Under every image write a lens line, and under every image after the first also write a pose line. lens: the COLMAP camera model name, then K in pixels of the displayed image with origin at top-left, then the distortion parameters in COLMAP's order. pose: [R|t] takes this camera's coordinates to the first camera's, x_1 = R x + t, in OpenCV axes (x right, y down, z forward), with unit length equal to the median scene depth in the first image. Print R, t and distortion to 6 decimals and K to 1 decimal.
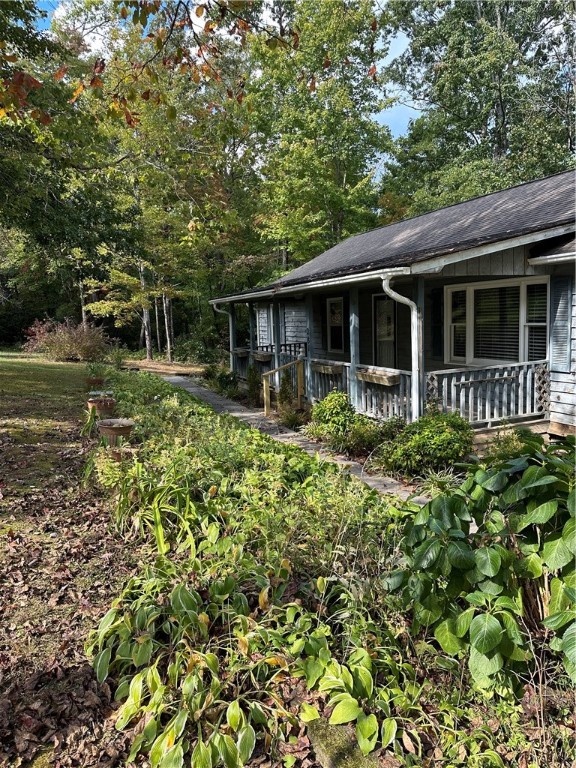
lens RADIAL K [[532.3, 0, 288.0], [0, 532.3, 384.0], [0, 0, 1]] dist [0.078769, -0.111051]
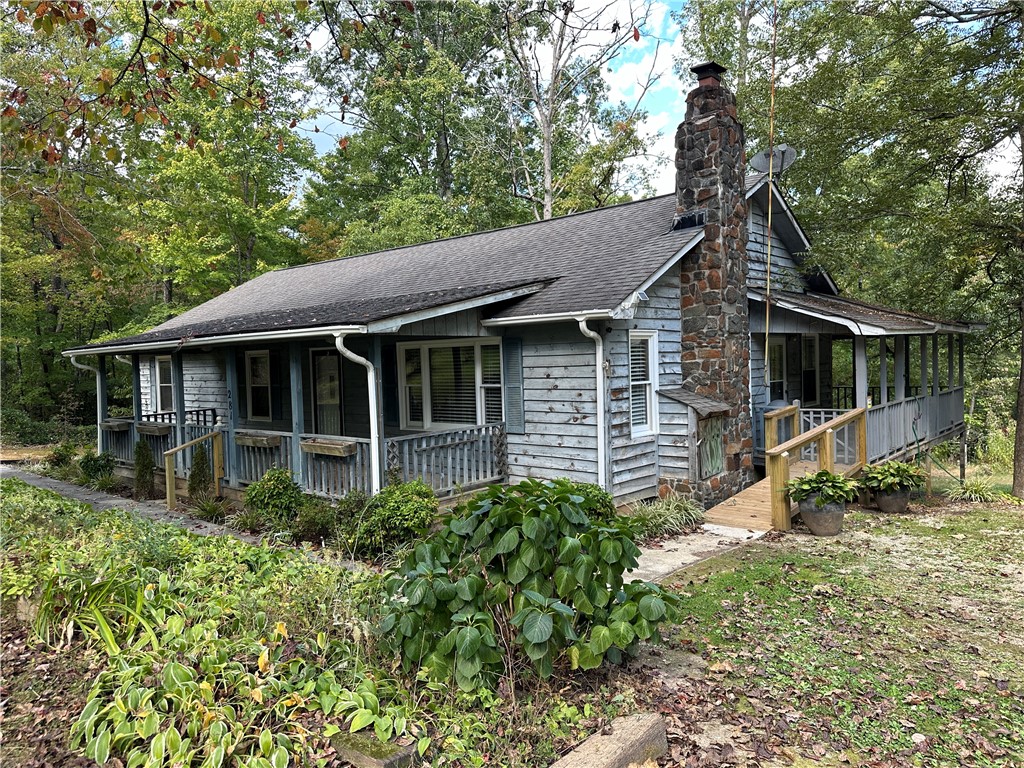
lens RADIAL K [[709.7, 0, 512.0], [0, 709.7, 384.0], [0, 0, 1]] dist [0.078769, -0.111051]
pose [[0.896482, -0.005687, 0.443043, -0.073690], [0.053476, 0.993997, -0.095448, 0.010793], [-0.439841, 0.109259, 0.891405, -0.157624]]
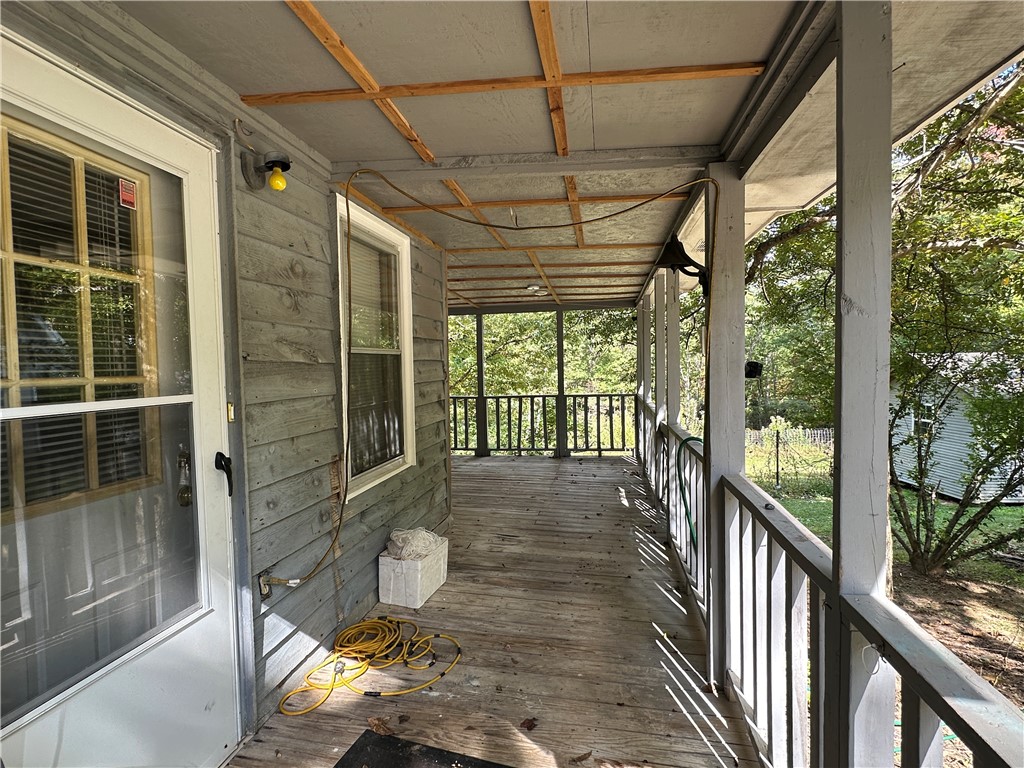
lens RADIAL K [[531.5, 0, 512.0], [0, 531.5, 384.0], [0, 0, 1]] dist [-0.003374, -0.000304]
pose [[0.528808, -0.009457, 0.848689, 1.070537], [0.105116, 0.992969, -0.054432, -0.099638], [-0.842207, 0.117995, 0.526084, 0.794775]]
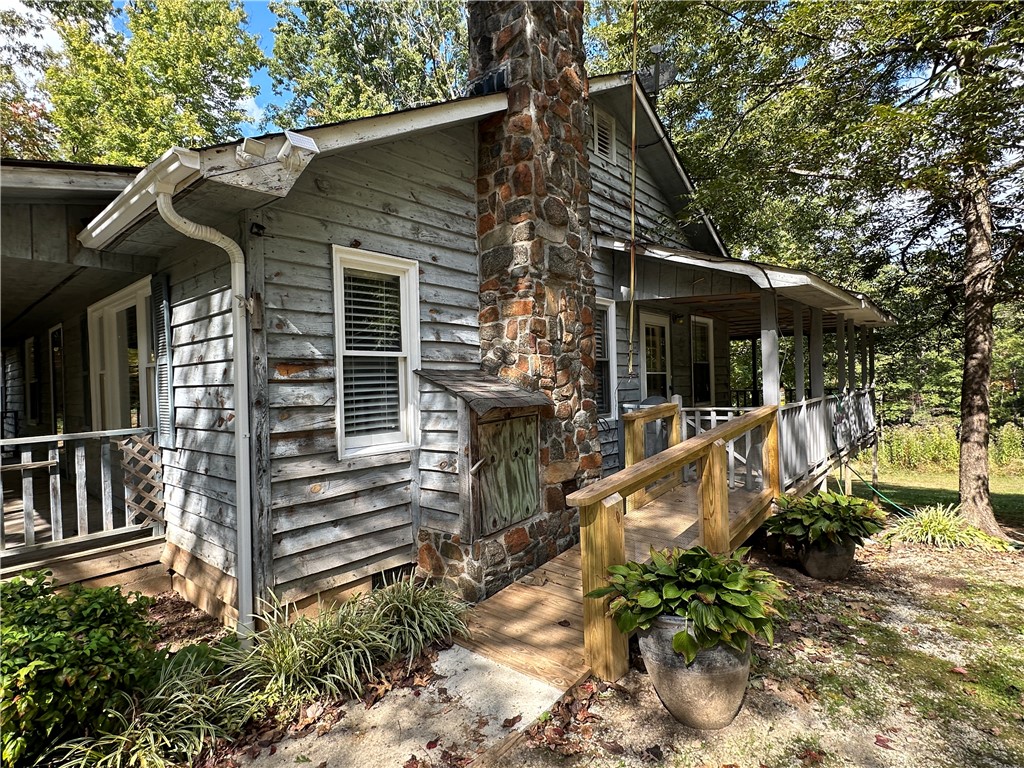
lens RADIAL K [[531.5, 0, 512.0], [0, 531.5, 384.0], [0, 0, 1]] dist [-0.003374, -0.000304]
pose [[0.885949, 0.009706, 0.463682, 0.544594], [0.055102, 0.990497, -0.126016, 0.000334], [-0.460498, 0.137194, 0.876994, 0.345828]]
